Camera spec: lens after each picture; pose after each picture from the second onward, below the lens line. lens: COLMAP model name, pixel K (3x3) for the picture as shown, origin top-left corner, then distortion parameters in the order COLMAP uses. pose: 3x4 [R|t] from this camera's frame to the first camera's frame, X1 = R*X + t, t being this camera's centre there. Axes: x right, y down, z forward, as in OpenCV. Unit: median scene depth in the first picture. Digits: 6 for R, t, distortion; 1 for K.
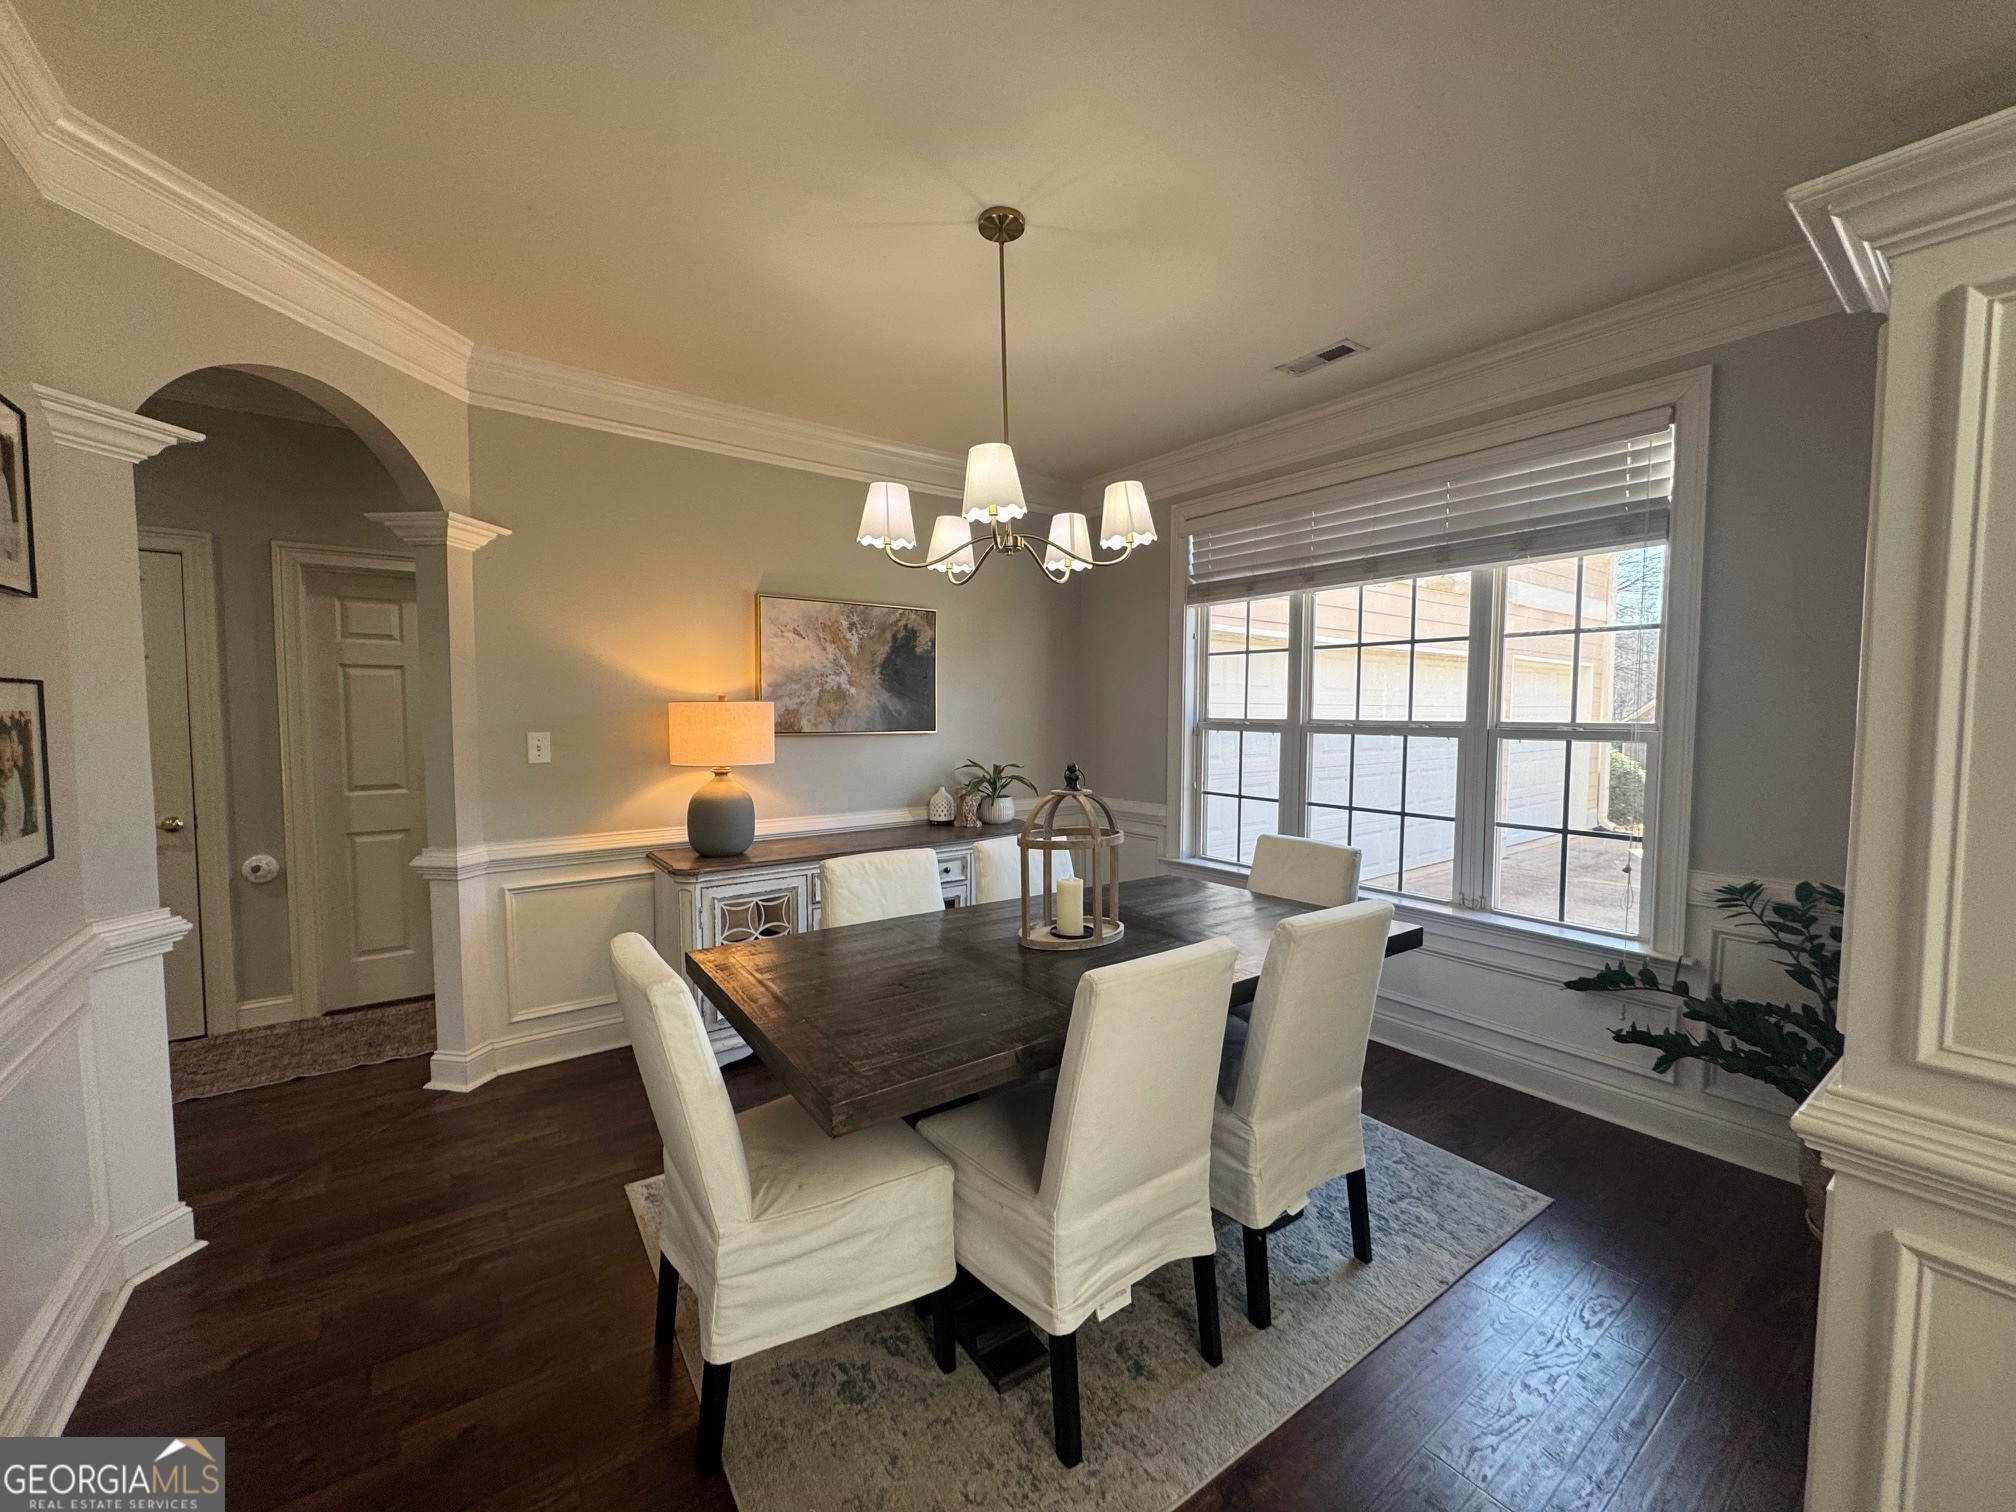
lens RADIAL K [[800.8, 0, 1001.5], [0, 800.8, 757.7], [0, 0, 1]] dist [-0.001153, -0.000117]
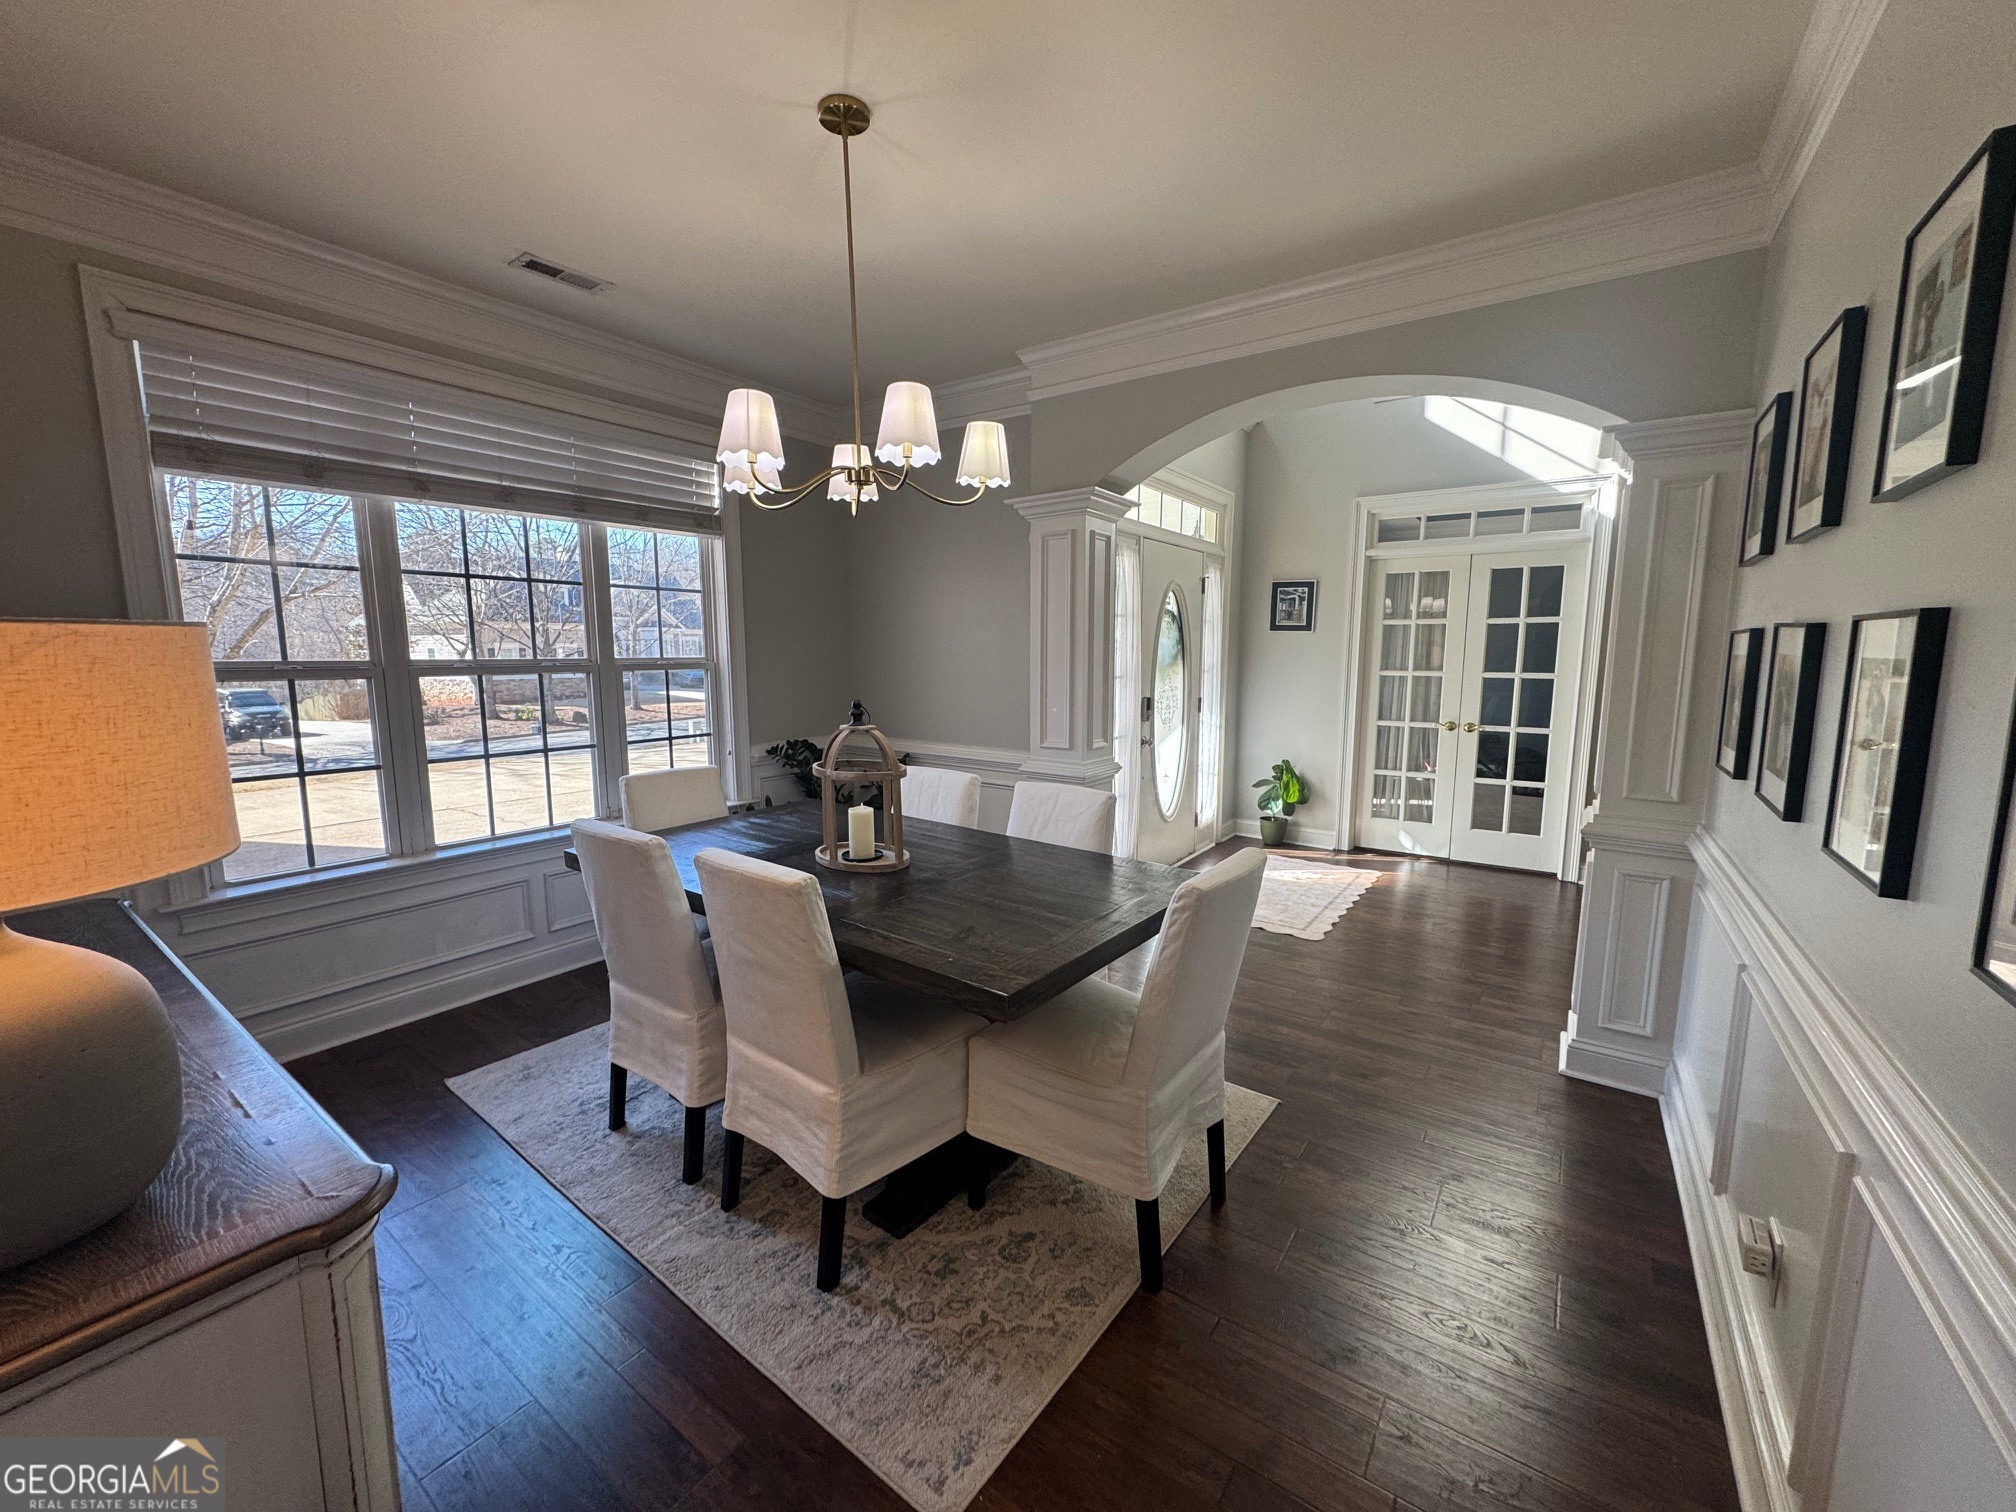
lens RADIAL K [[800.8, 0, 1001.5], [0, 800.8, 757.7], [0, 0, 1]] dist [-0.001153, -0.000117]
pose [[-0.313676, -0.133335, 0.940122, -0.698177], [0.057255, 0.985634, 0.158893, -0.053840], [-0.947802, 0.103667, -0.301536, 0.813506]]
